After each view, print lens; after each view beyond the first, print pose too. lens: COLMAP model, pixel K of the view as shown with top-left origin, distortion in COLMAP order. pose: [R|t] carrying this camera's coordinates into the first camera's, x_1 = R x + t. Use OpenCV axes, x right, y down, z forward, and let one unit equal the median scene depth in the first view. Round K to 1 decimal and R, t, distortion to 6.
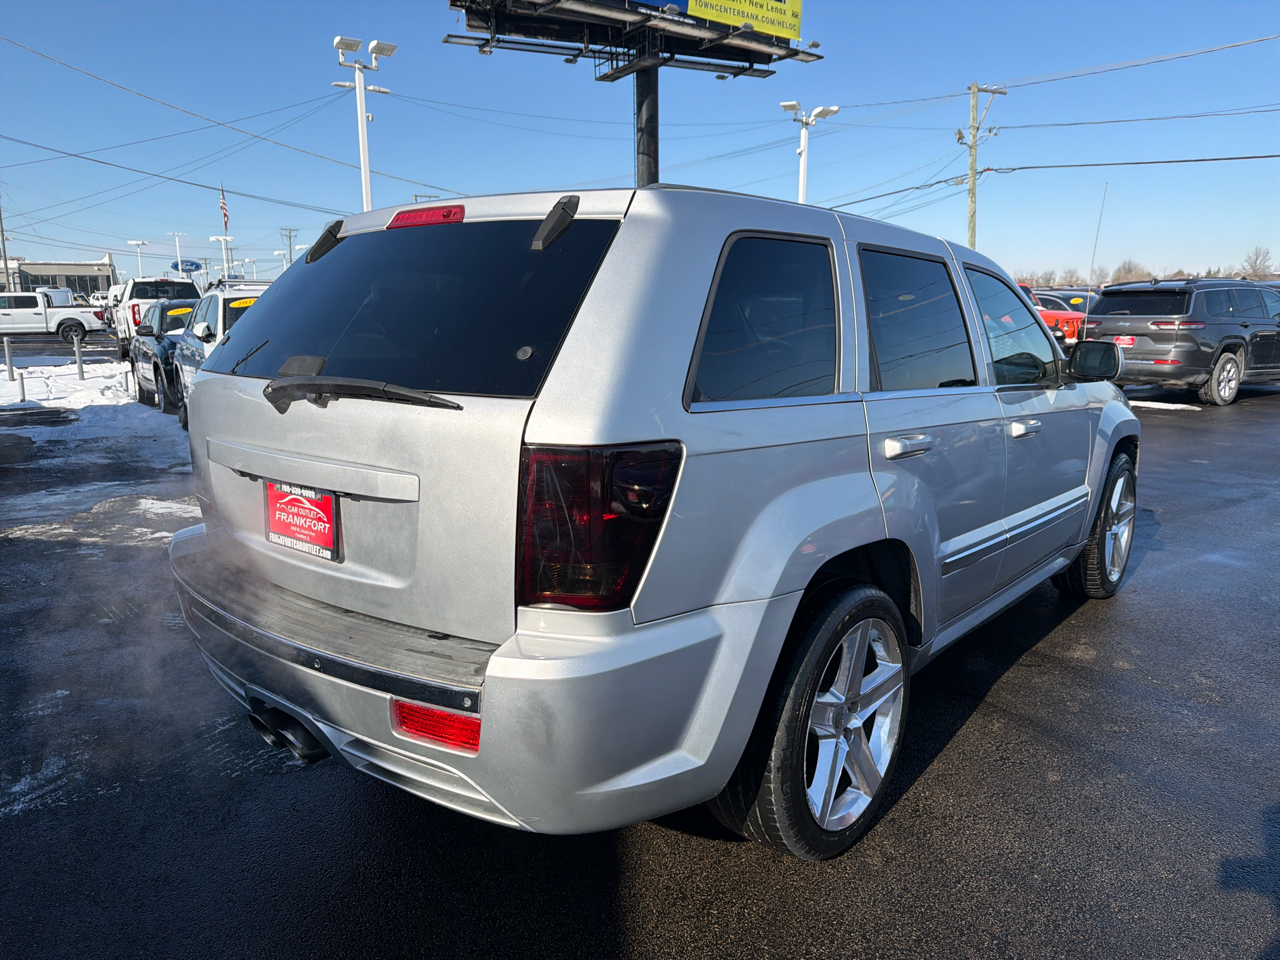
lens RADIAL K [[898.5, 0, 650.6], [0, 898.5, 483.2], [0, 0, 1]] dist [0.024643, -0.036296]
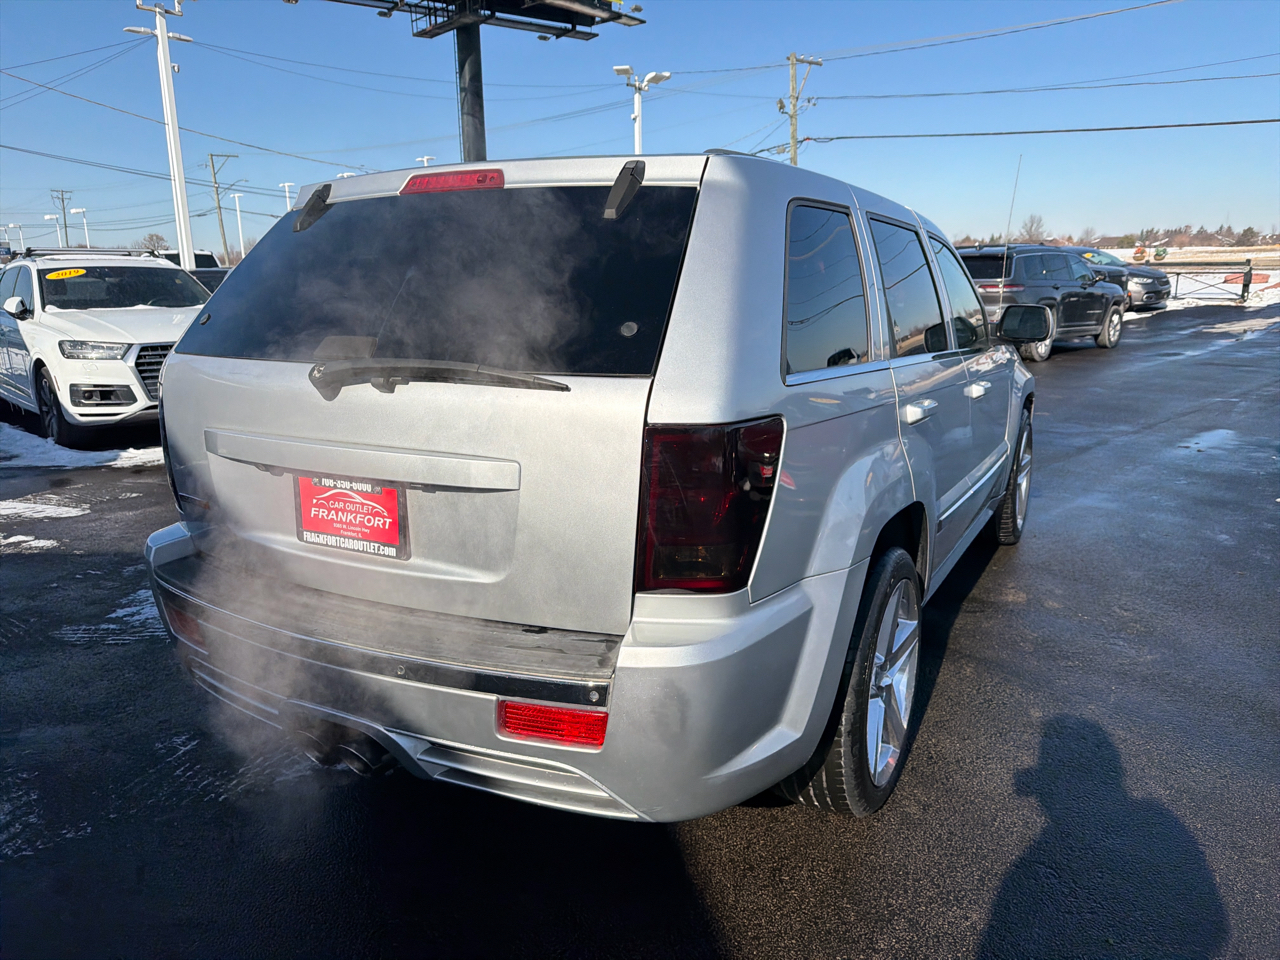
lens RADIAL K [[898.5, 0, 625.9], [0, 898.5, 481.2], [0, 0, 1]] dist [0.024643, -0.036296]
pose [[0.981870, -0.049957, 0.182855, -0.249403], [0.043810, 0.998336, 0.037508, -0.014669], [-0.184424, -0.028817, 0.982424, 0.046527]]
